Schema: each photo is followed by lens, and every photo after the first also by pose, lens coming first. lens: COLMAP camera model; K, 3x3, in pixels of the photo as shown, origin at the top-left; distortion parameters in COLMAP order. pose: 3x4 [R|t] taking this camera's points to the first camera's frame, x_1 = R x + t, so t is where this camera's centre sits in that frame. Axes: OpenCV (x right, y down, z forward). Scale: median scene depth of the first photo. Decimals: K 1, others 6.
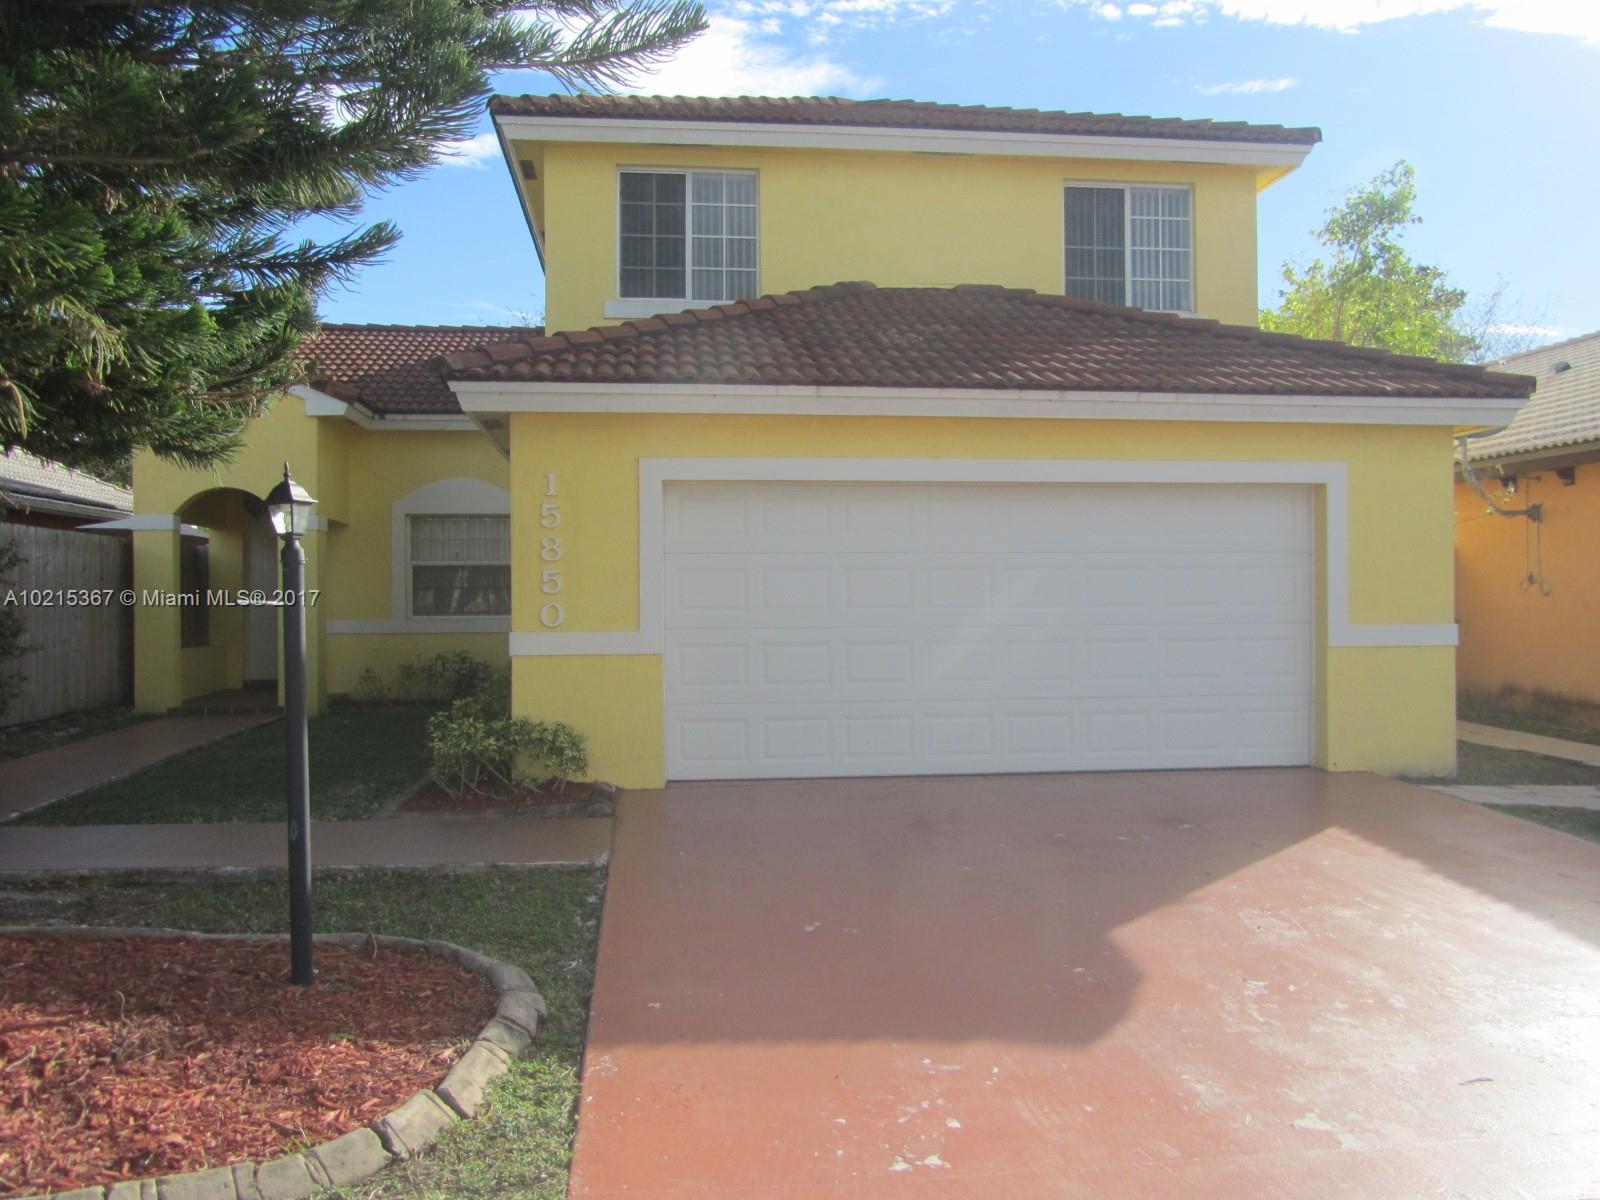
lens RADIAL K [[1319.1, 0, 800.0], [0, 1319.1, 600.0], [0, 0, 1]] dist [-0.039528, 0.004364]
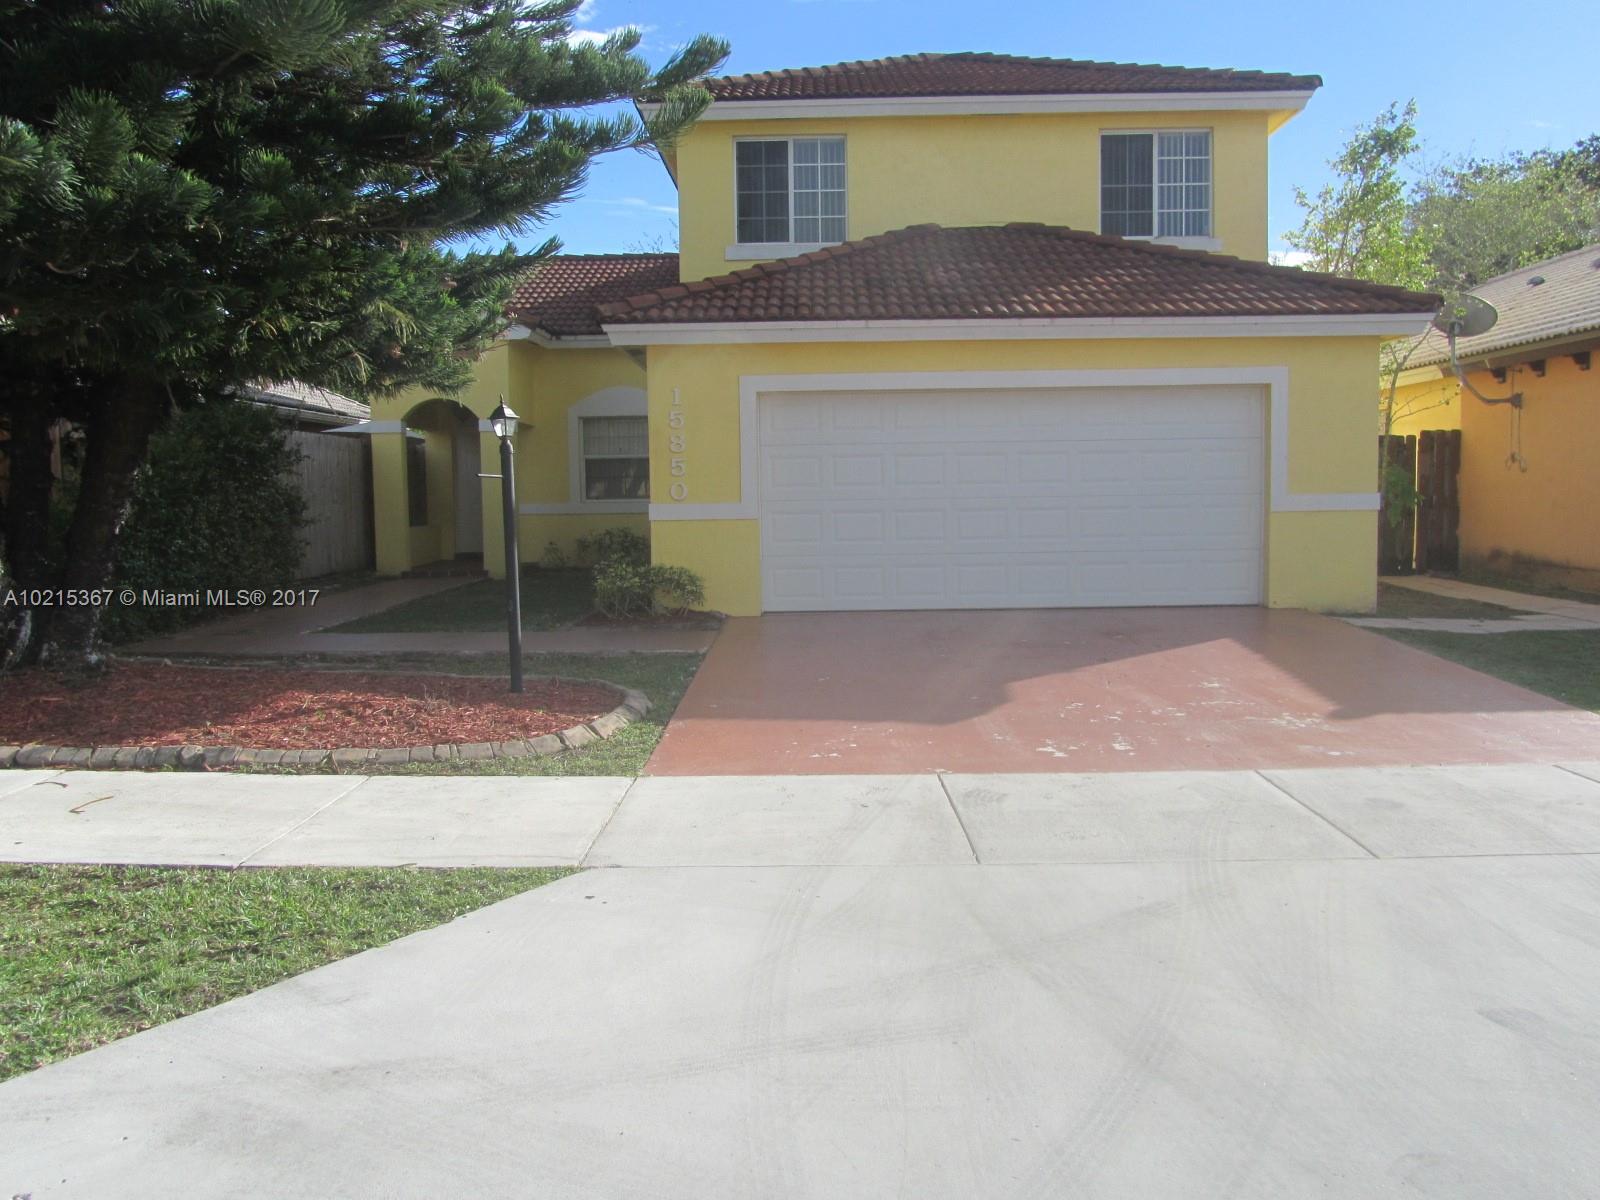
lens RADIAL K [[1365.1, 0, 800.0], [0, 1365.1, 600.0], [0, 0, 1]] dist [-0.014612, 0.006101]
pose [[0.990426, 0.001829, -0.138033, 0.111151], [0.008715, 0.997089, 0.075748, 0.014419], [0.137770, -0.076226, 0.987527, -0.334115]]
